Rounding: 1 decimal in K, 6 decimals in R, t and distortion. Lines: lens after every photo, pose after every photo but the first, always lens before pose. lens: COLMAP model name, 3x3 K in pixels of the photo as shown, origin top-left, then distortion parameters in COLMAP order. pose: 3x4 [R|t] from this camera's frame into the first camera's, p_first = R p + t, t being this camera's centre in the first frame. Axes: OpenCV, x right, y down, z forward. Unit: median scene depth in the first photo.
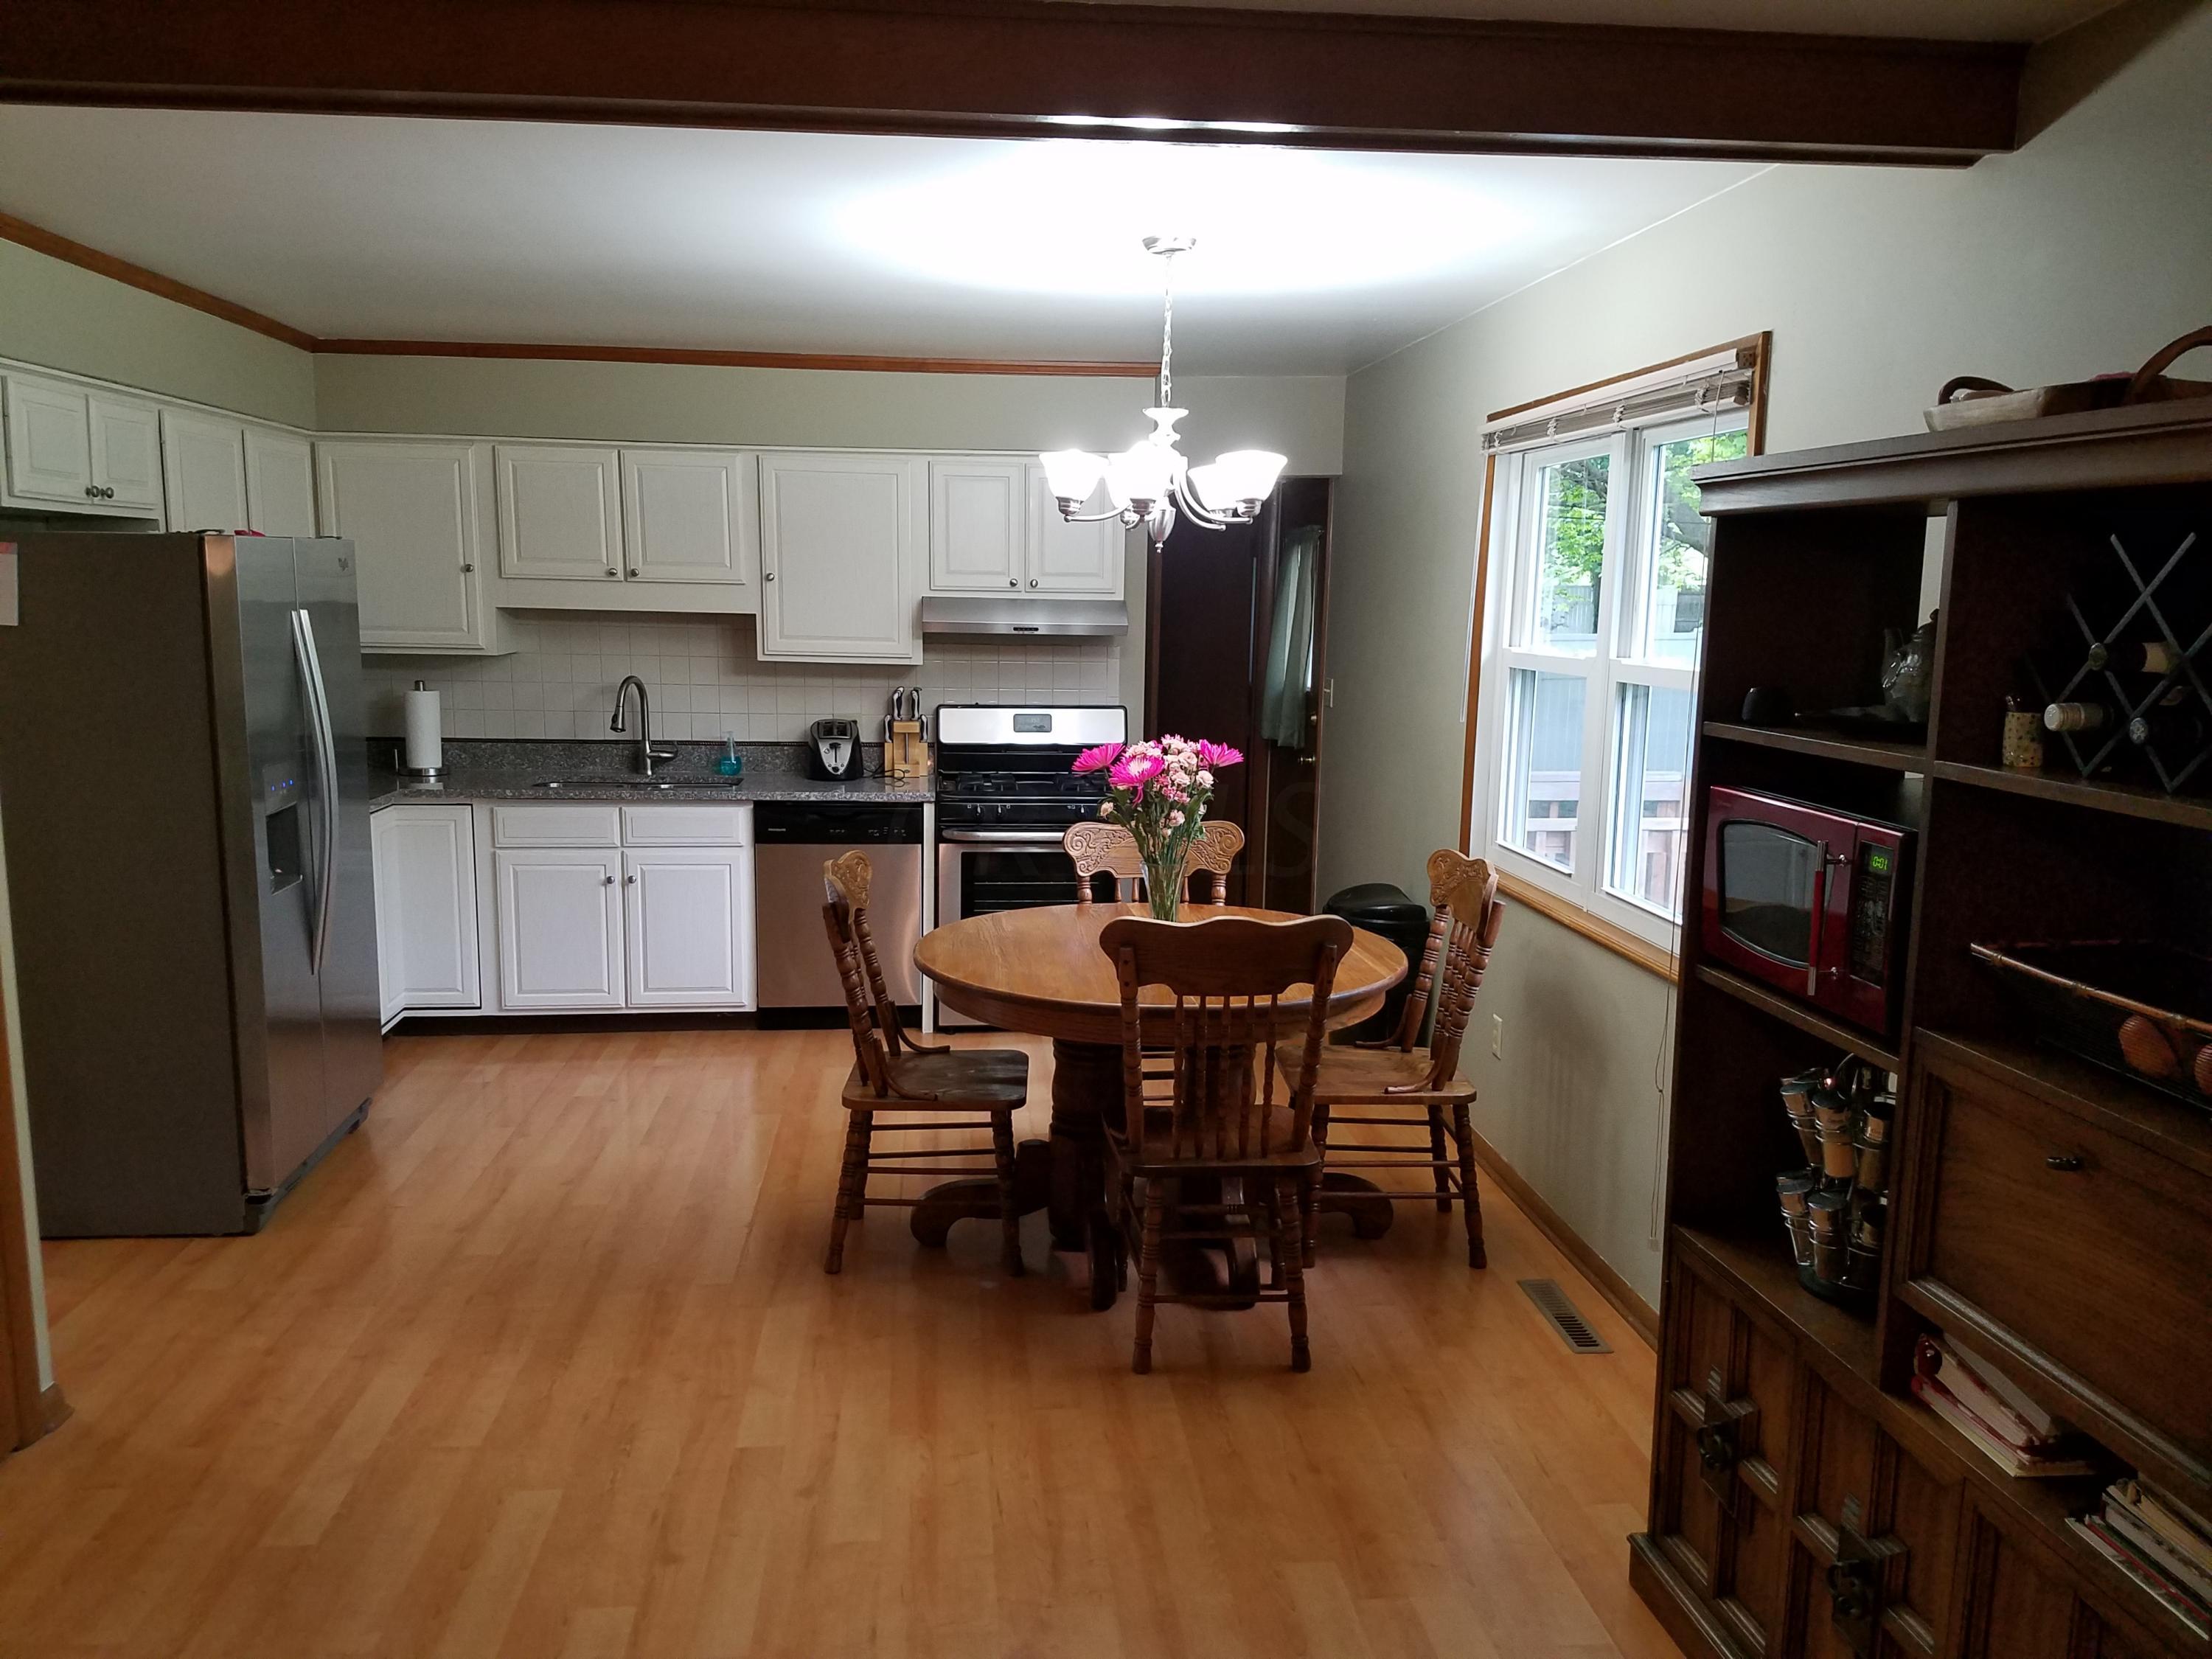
lens RADIAL K [[1671.5, 0, 1106.0], [0, 1671.5, 829.5], [0, 0, 1]] dist [0.135191, -0.243326]
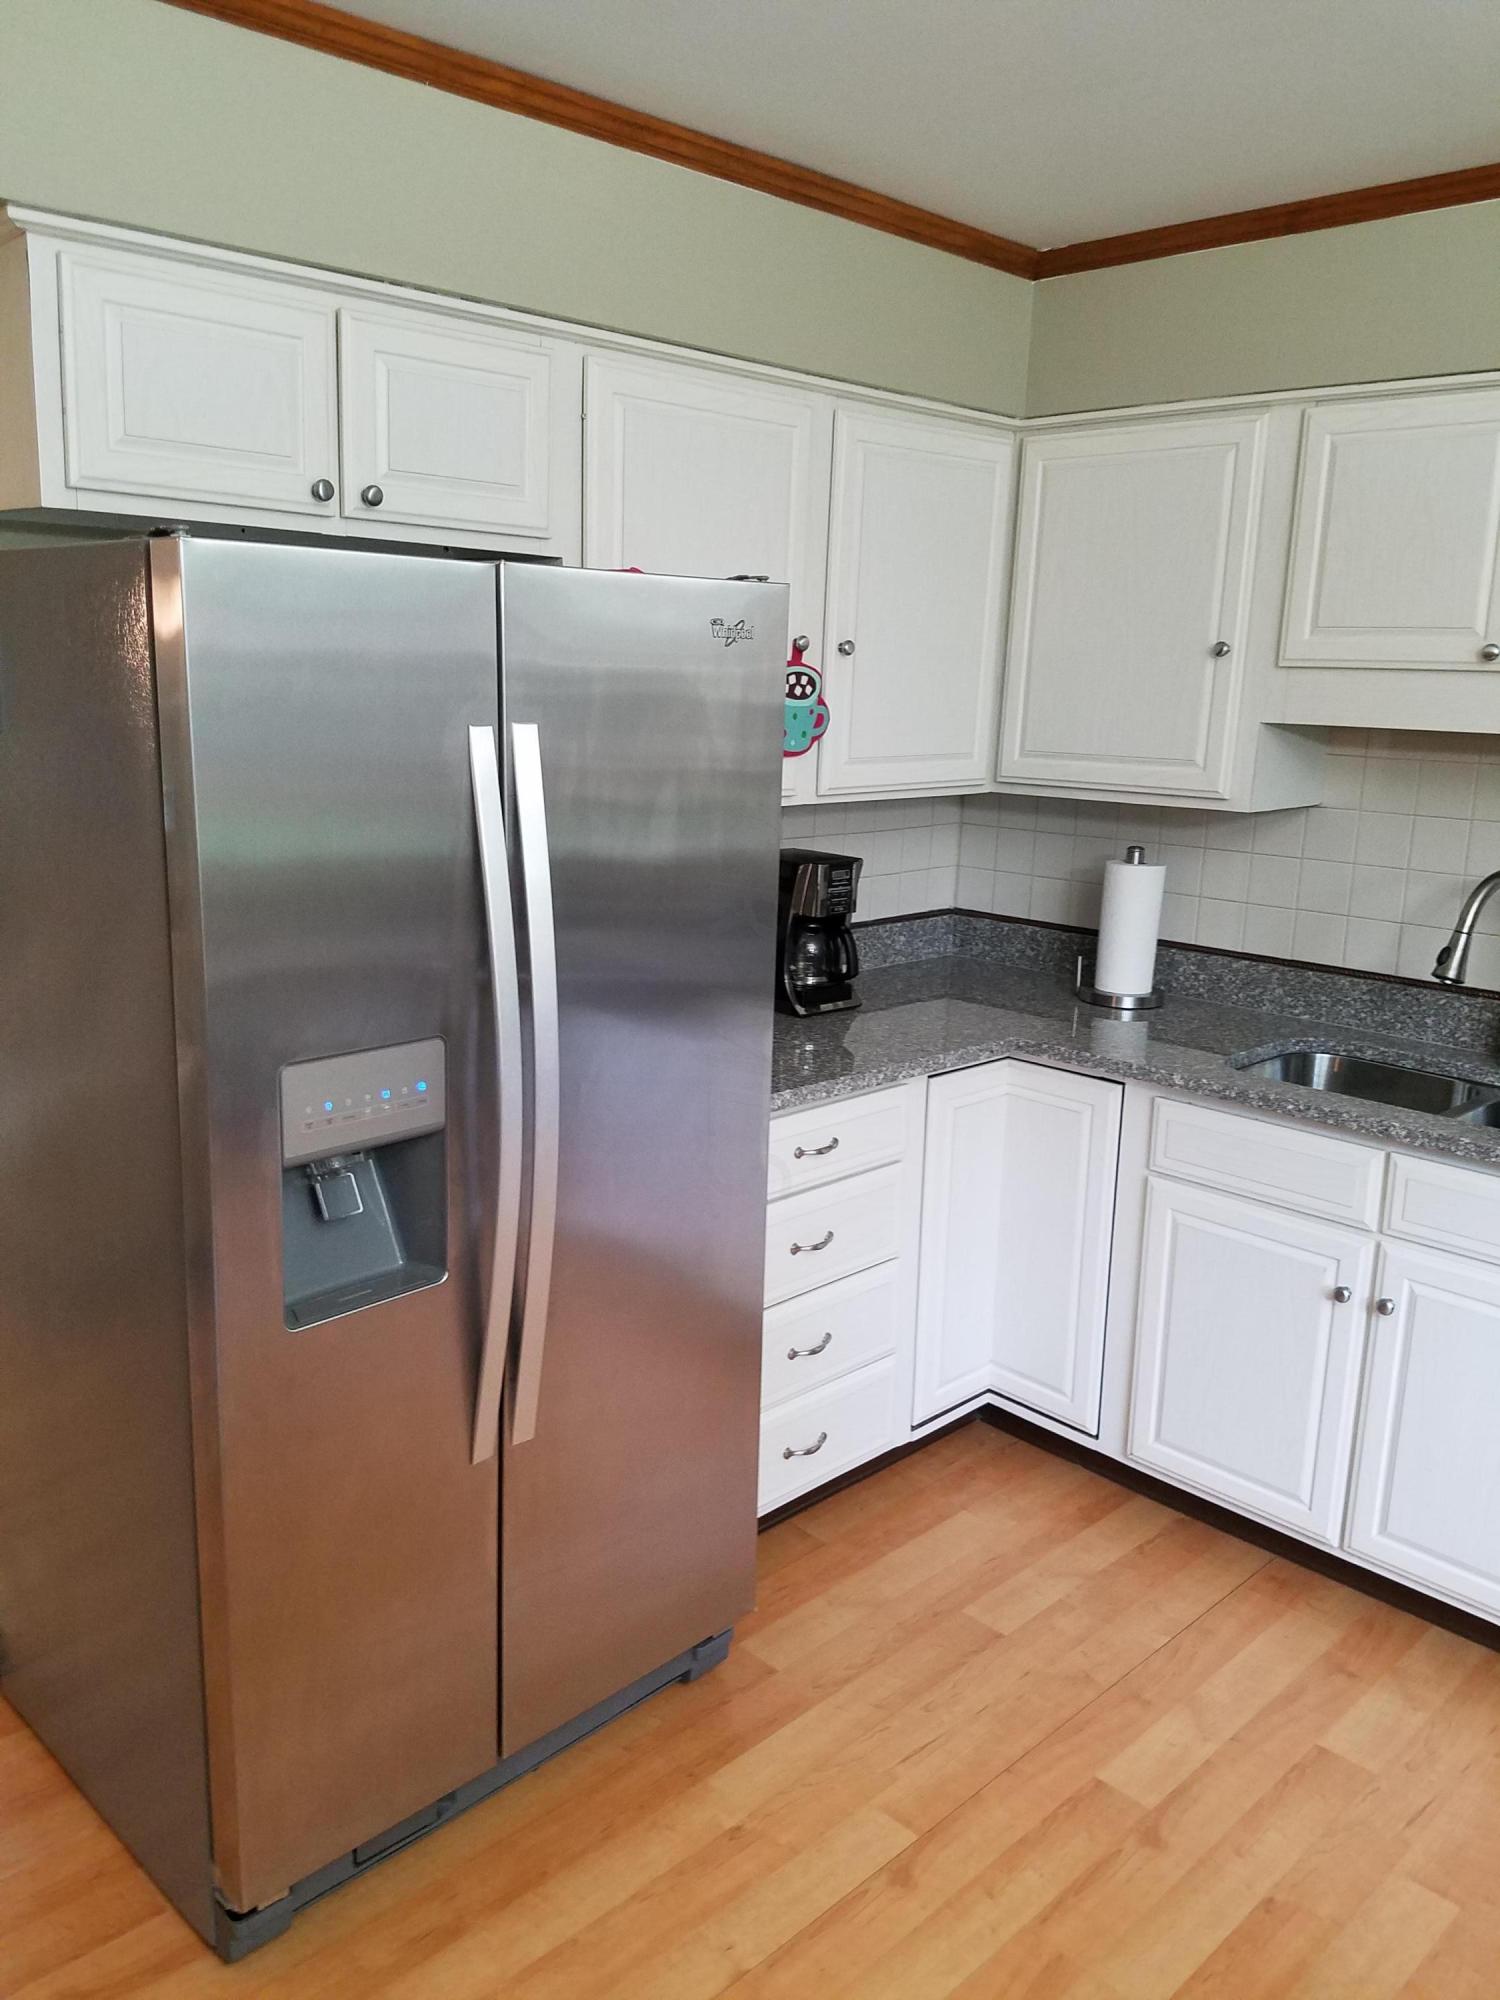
lens RADIAL K [[1511.3, 0, 750.0], [0, 1511.3, 1000.0], [0, 0, 1]] dist [0.135191, -0.243326]
pose [[0.617471, 0.171230, -0.767731, -0.074142], [-0.129551, 0.984828, 0.115455, -0.081805], [0.775852, 0.028170, 0.630286, 0.584969]]
